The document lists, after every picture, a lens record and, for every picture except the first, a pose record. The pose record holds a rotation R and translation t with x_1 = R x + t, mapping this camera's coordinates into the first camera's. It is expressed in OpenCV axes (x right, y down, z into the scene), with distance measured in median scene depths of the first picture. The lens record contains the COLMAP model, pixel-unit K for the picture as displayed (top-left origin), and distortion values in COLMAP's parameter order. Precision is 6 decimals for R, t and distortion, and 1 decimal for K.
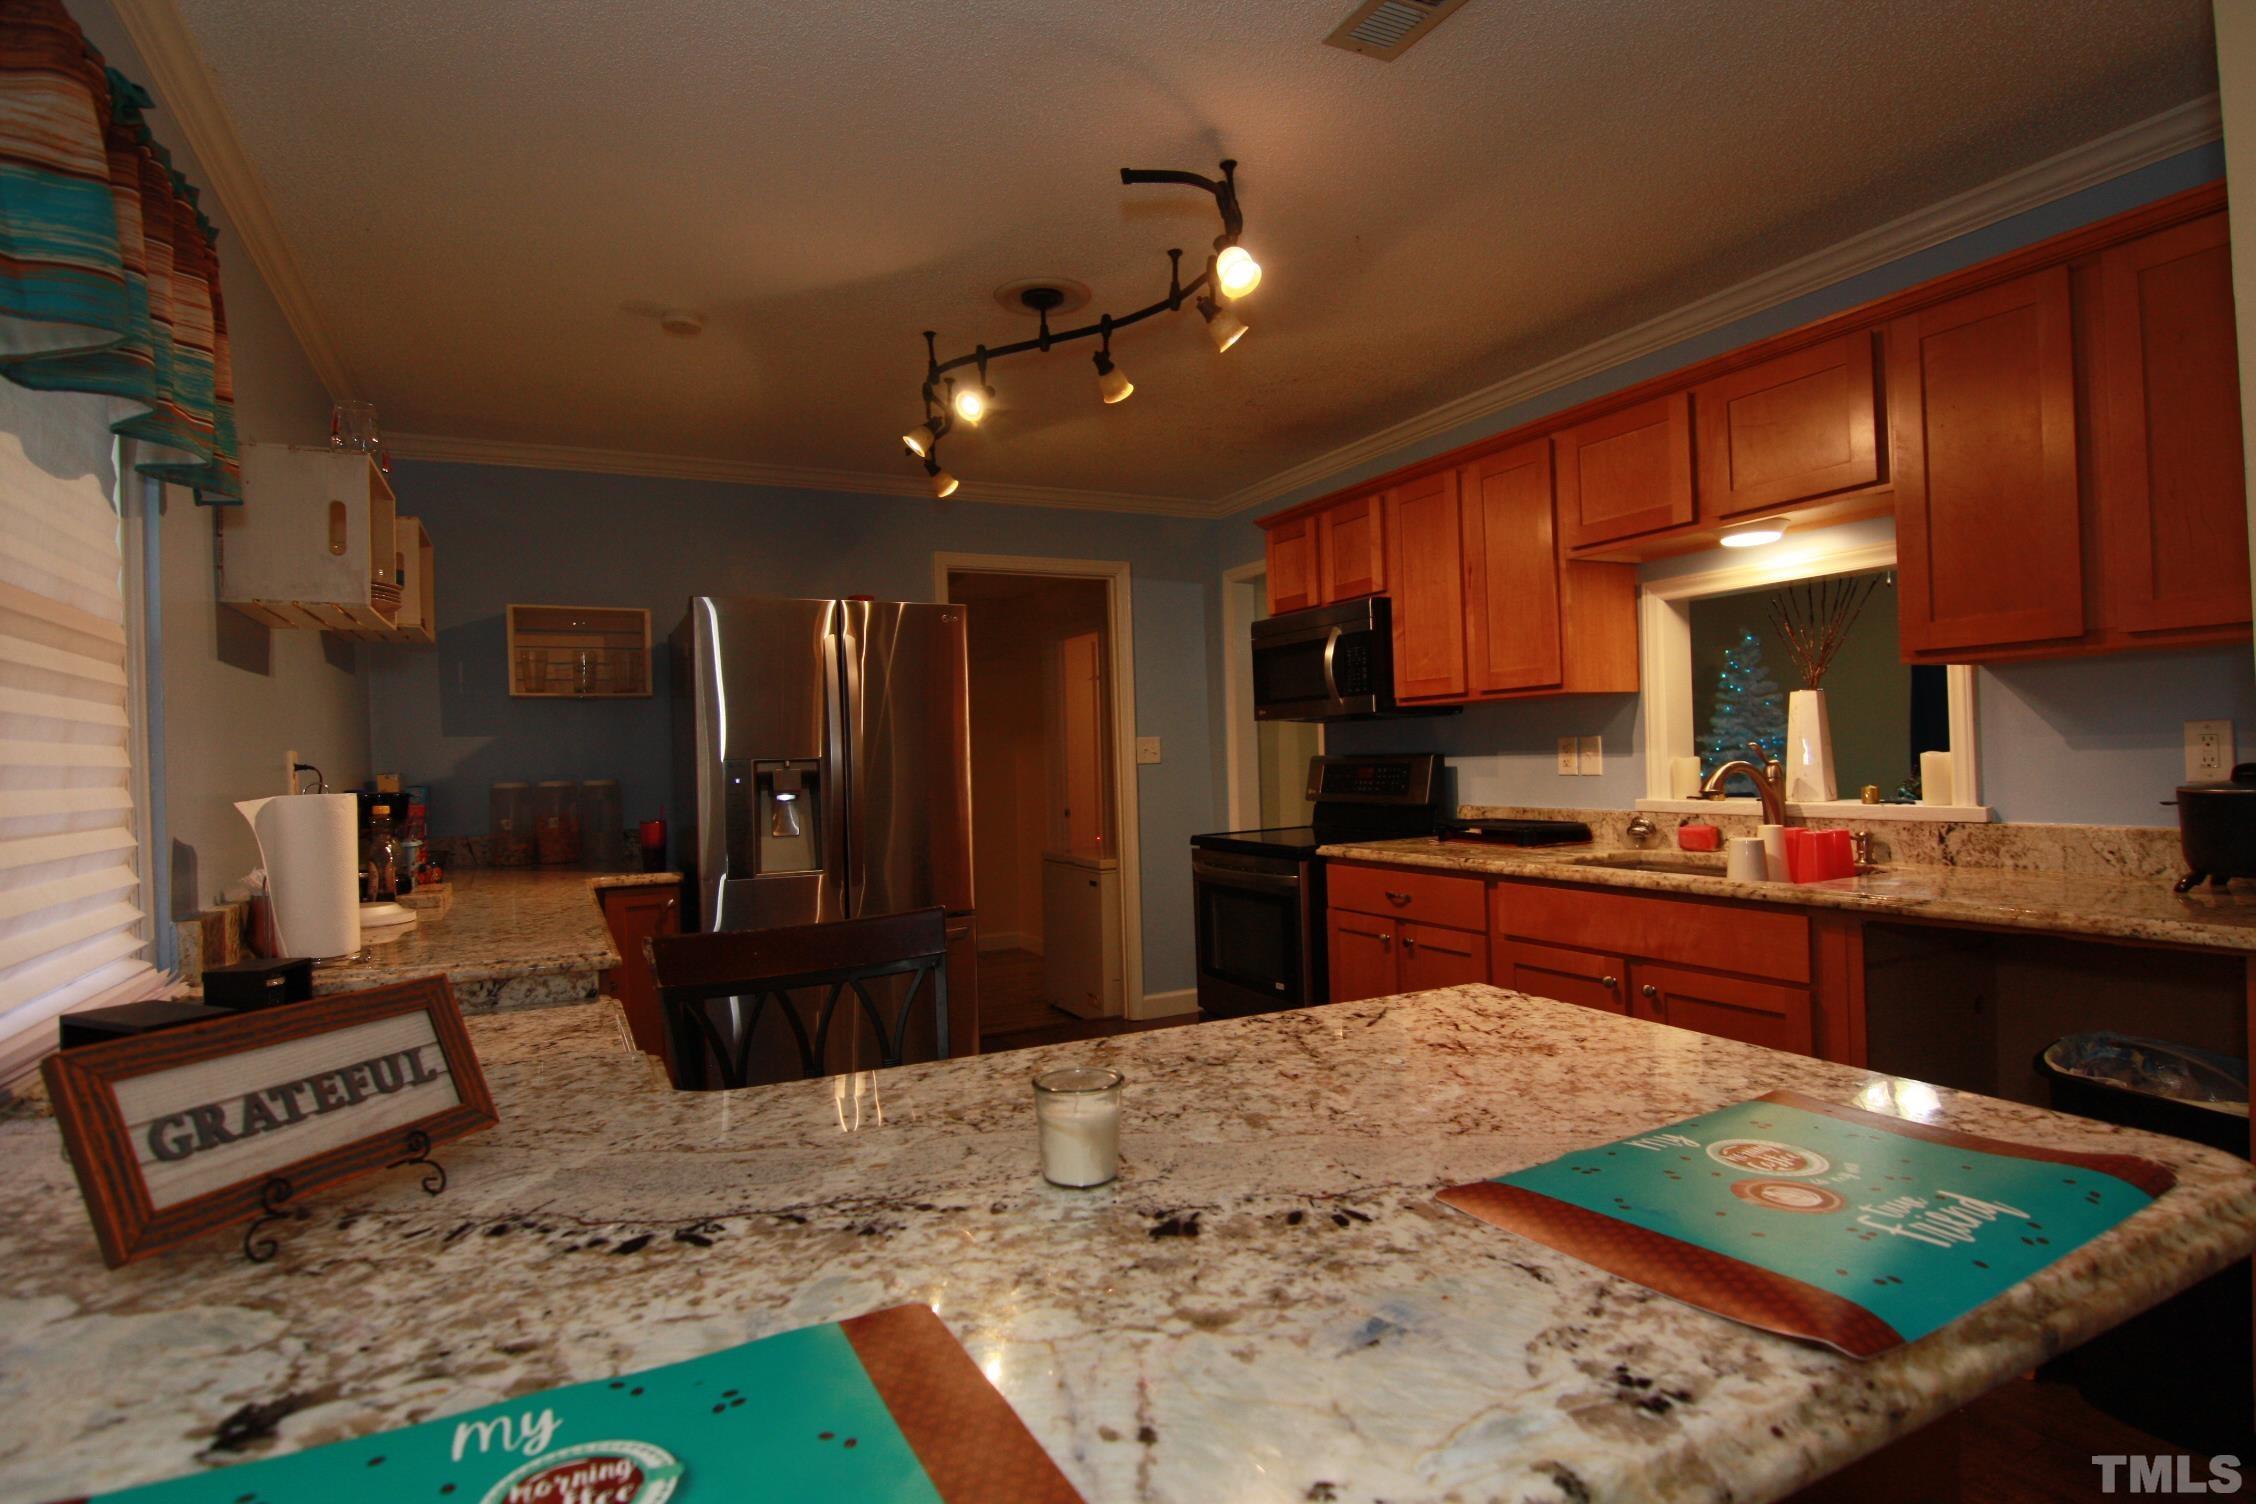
lens RADIAL K [[1179.8, 0, 1128.0], [0, 1179.8, 752.0], [0, 0, 1]] dist [0.001087, -0.000269]
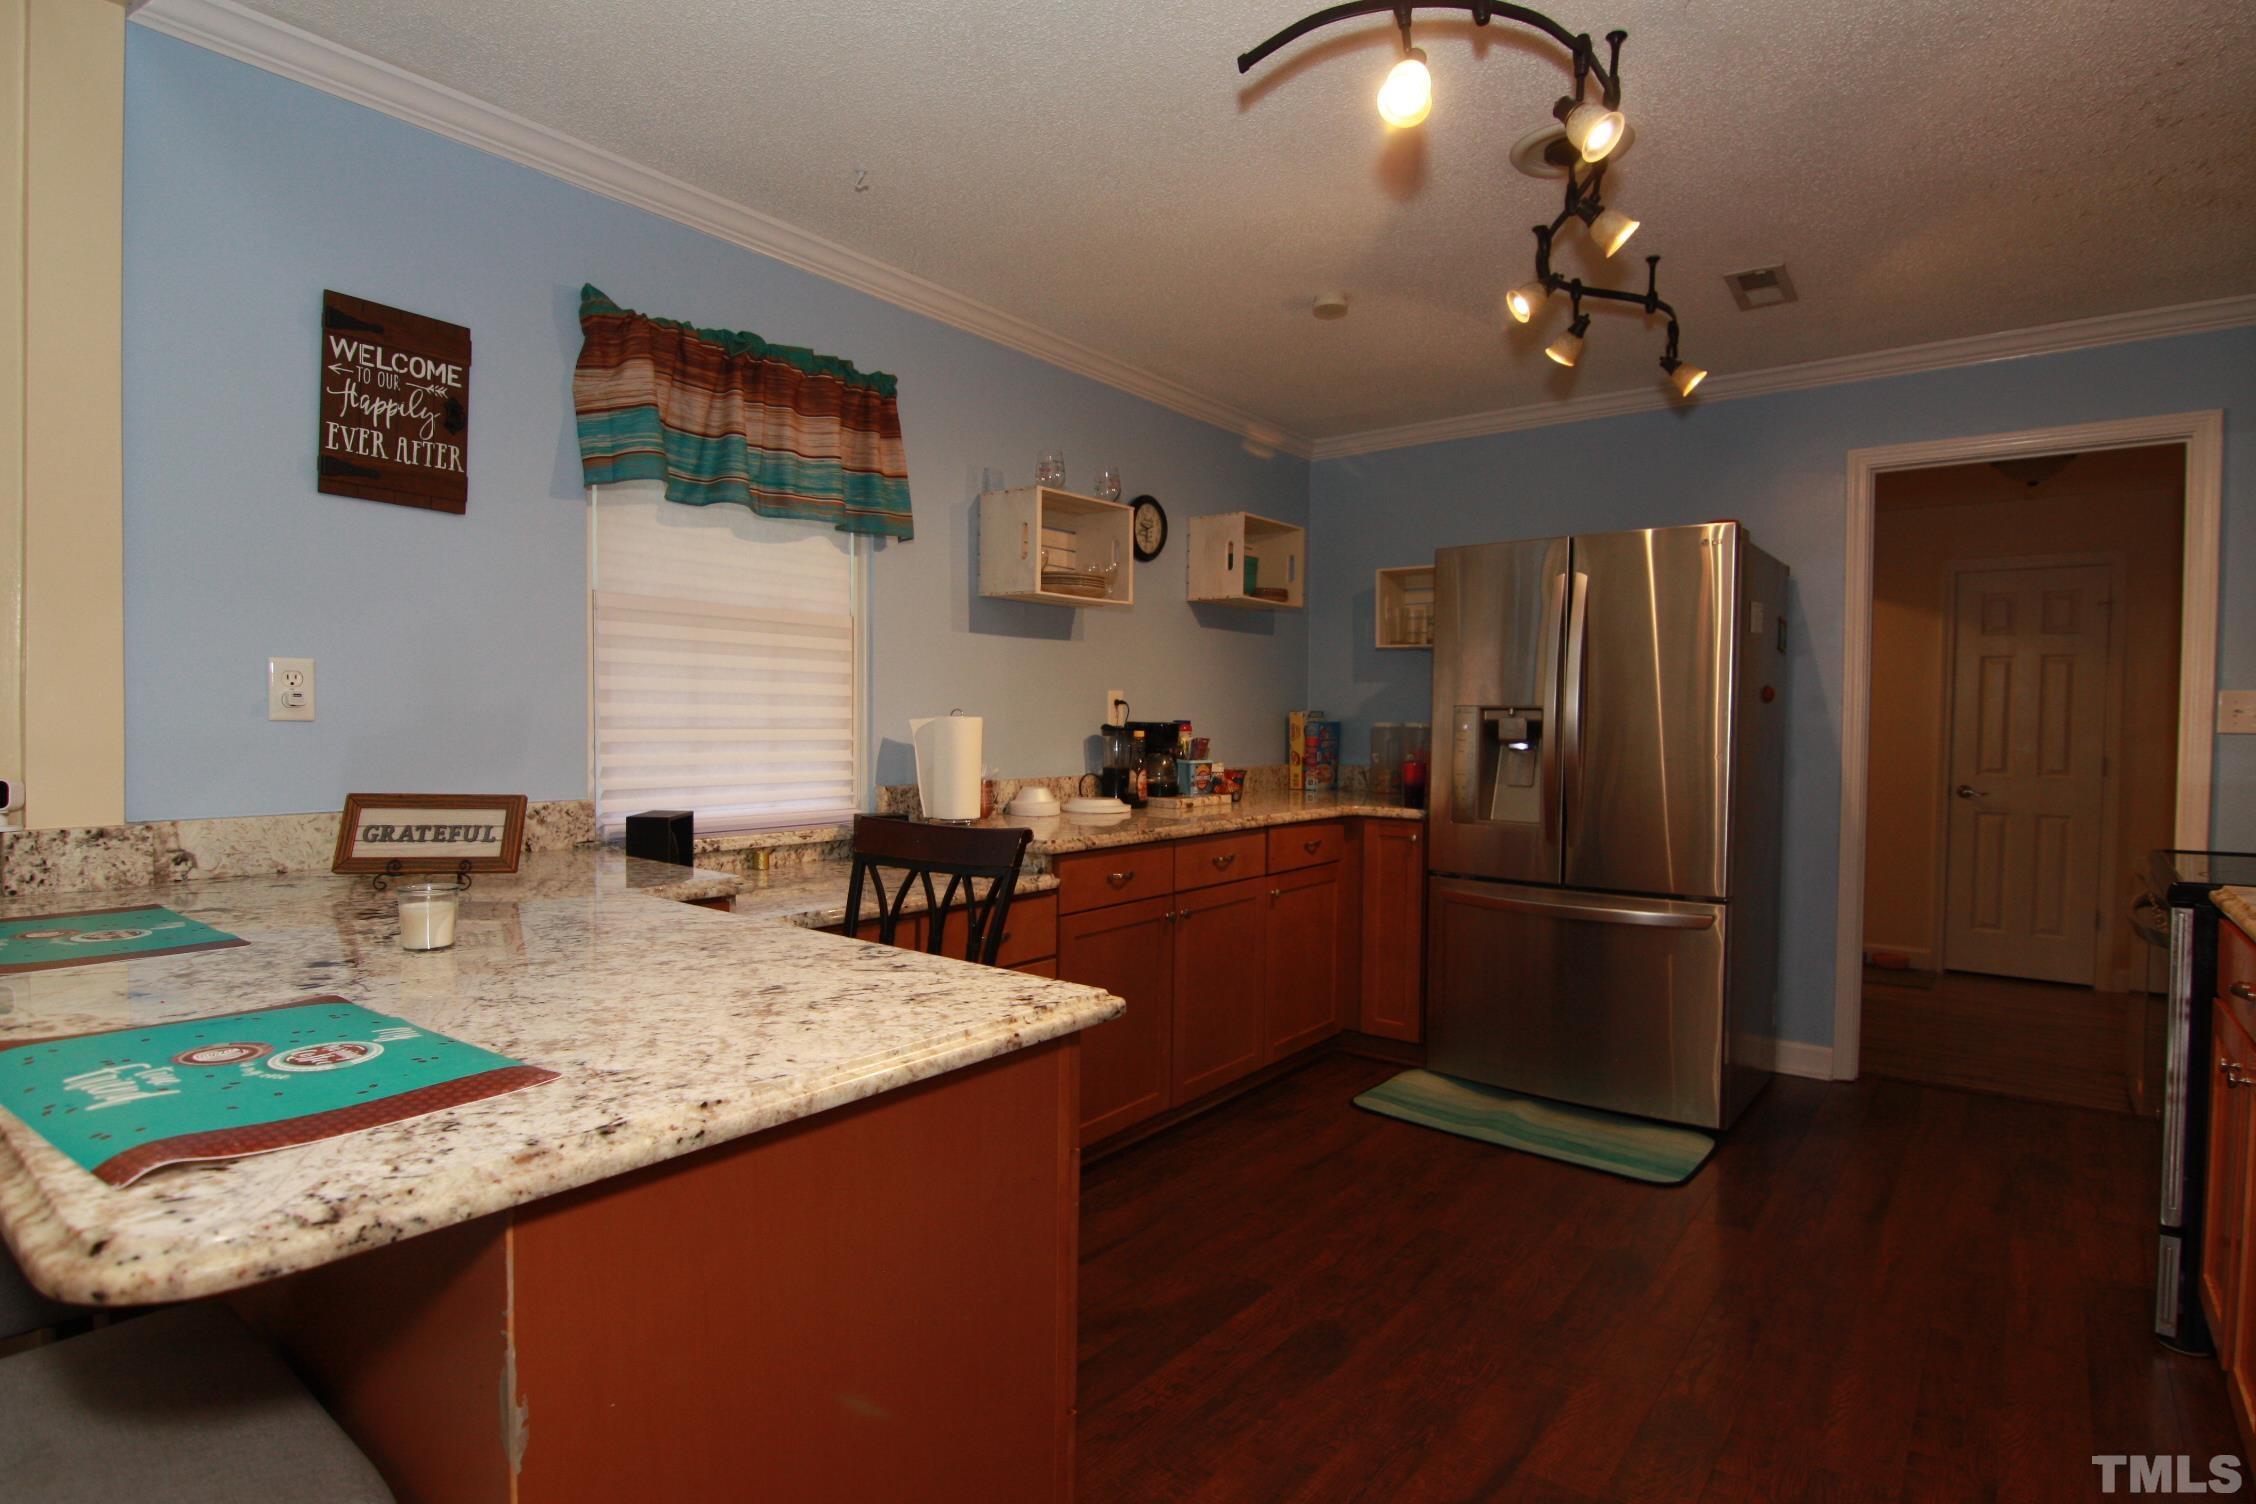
lens RADIAL K [[1155.6, 0, 1128.0], [0, 1155.6, 752.0], [0, 0, 1]] dist [0.004566, -0.014705]
pose [[0.419933, 0.059243, -0.905619, 1.701500], [-0.020218, 0.998230, 0.055926, -0.015195], [0.907330, -0.005175, 0.420387, 1.158890]]
